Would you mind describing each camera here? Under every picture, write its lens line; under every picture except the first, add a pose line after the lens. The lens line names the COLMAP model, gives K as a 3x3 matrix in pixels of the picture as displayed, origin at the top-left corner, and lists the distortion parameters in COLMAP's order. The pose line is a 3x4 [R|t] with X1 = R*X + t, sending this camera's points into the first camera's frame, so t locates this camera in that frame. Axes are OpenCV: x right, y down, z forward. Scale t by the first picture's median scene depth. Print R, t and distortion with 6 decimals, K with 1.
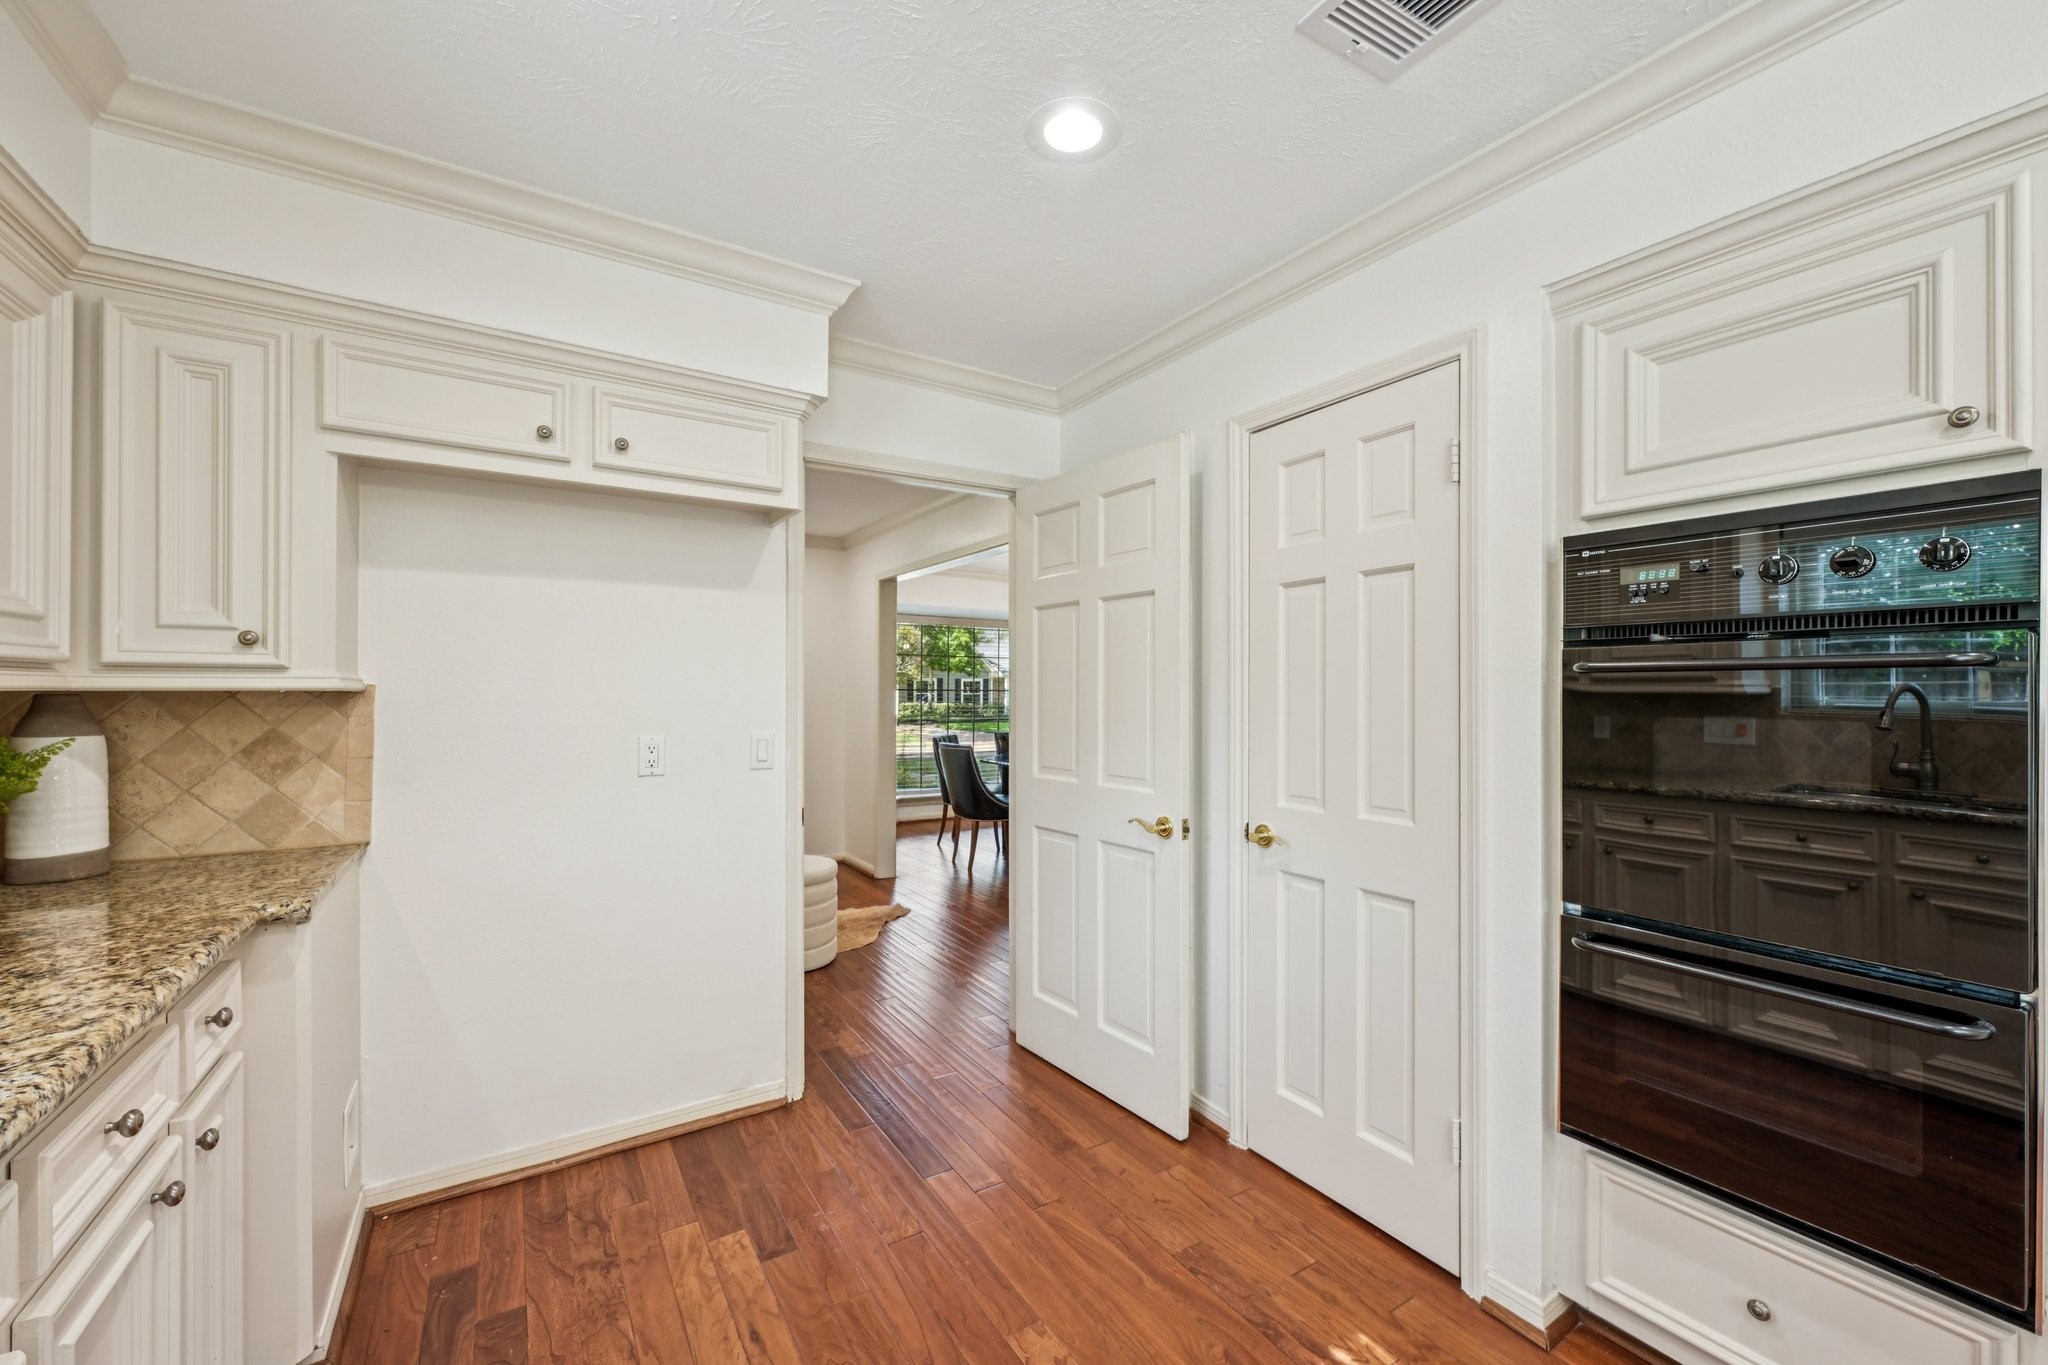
lens RADIAL K [[813.3, 0, 1024.6], [0, 813.3, 687.6], [0, 0, 1]] dist [0.001201, 0.000444]
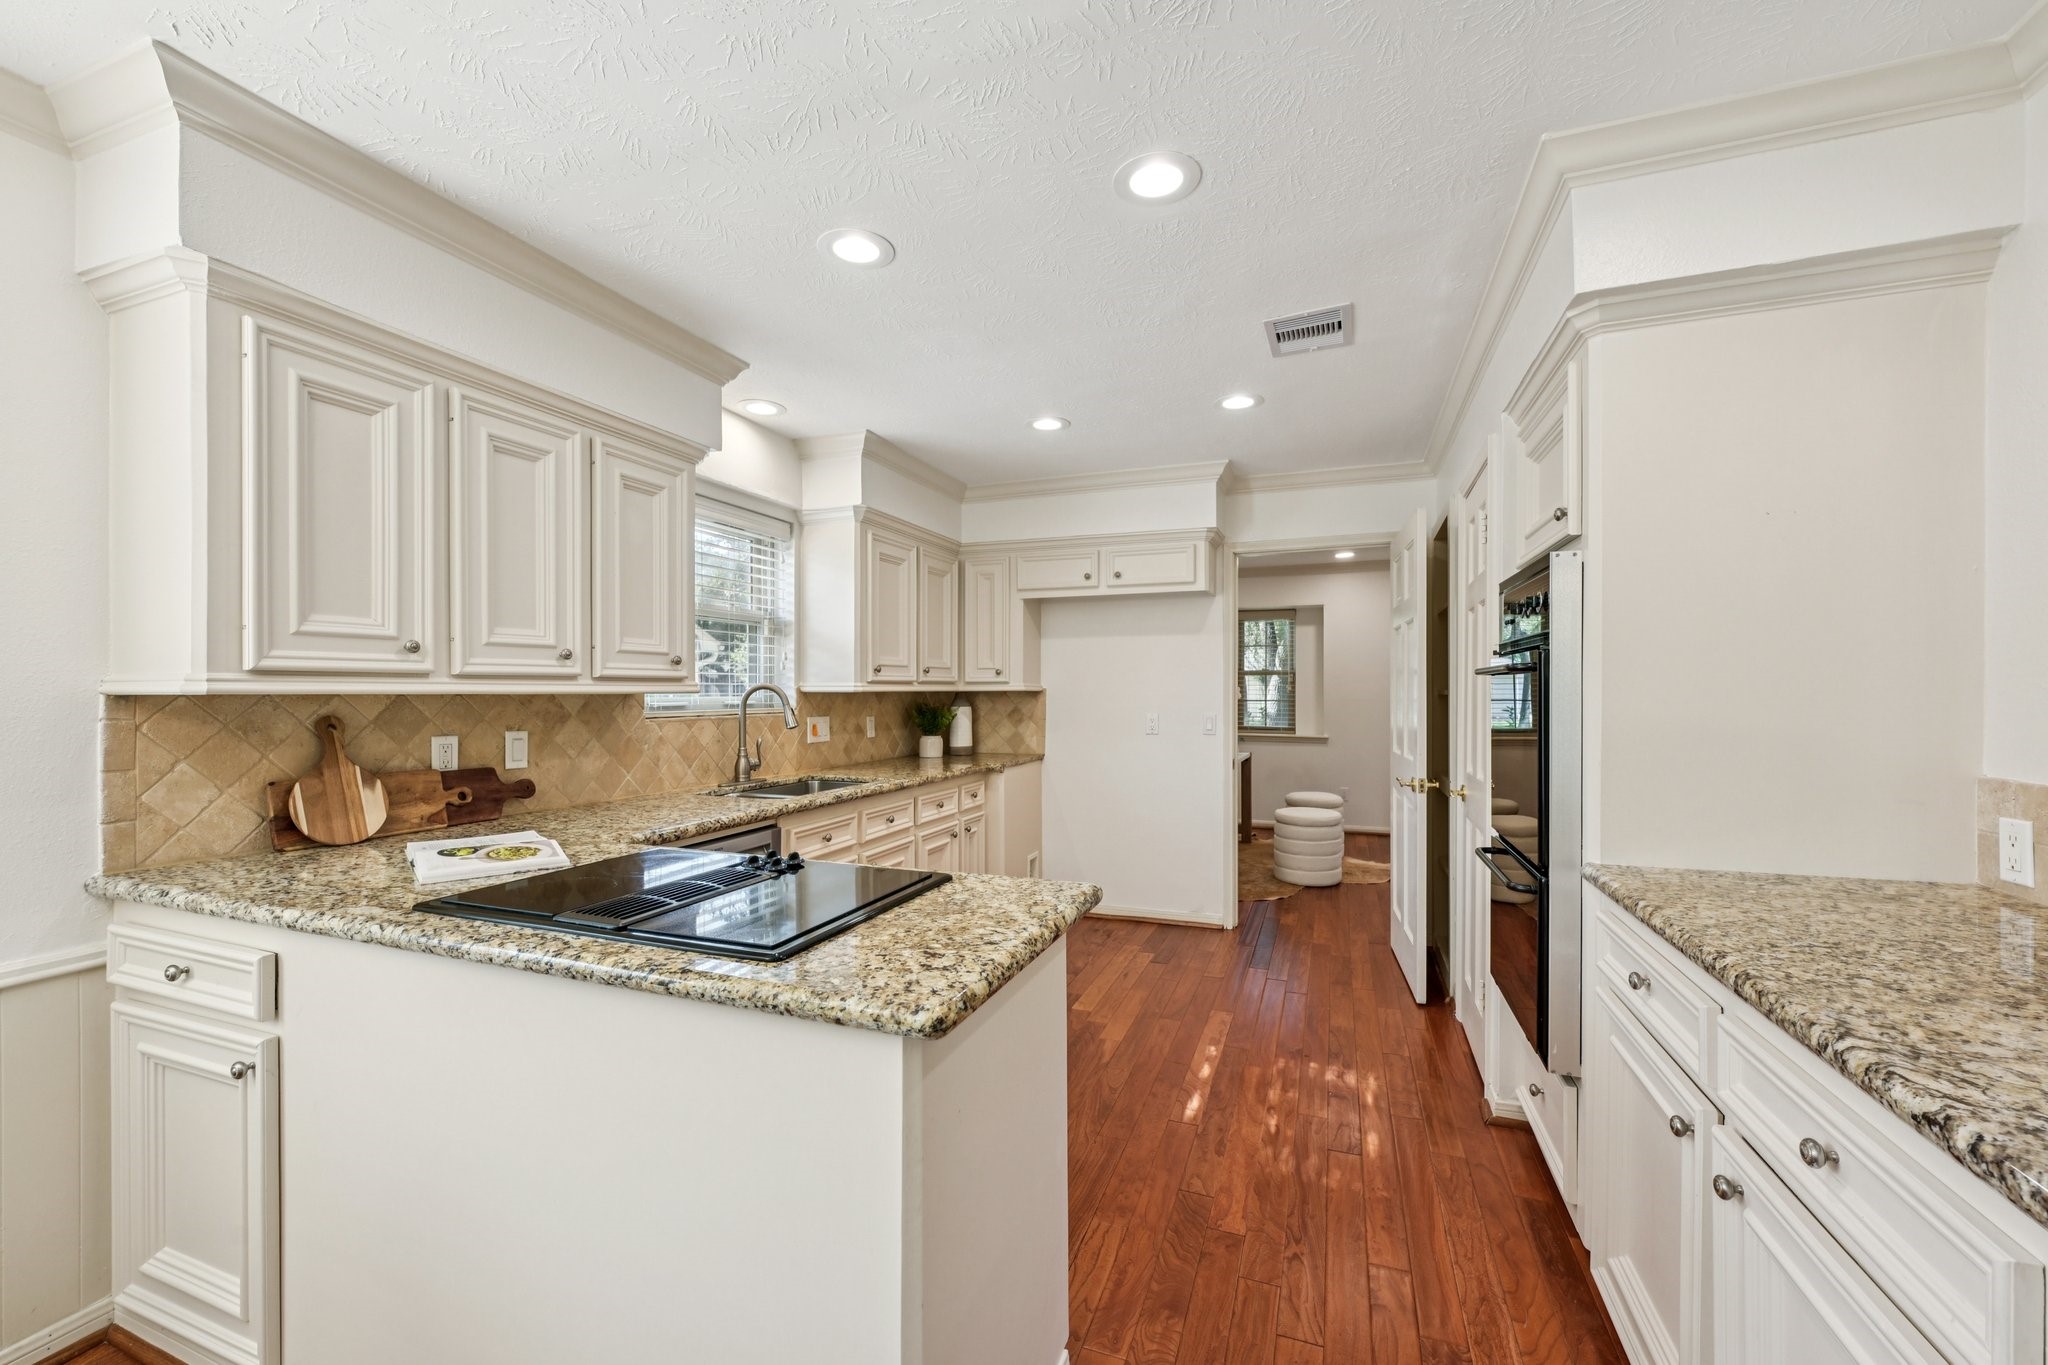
lens RADIAL K [[813.3, 0, 1024.6], [0, 813.3, 687.6], [0, 0, 1]] dist [0.001201, 0.000444]
pose [[0.594461, -0.006427, -0.804099, 1.176568], [0.007326, 0.999970, -0.002577, -0.000457], [0.804091, -0.004359, 0.594490, -0.505482]]
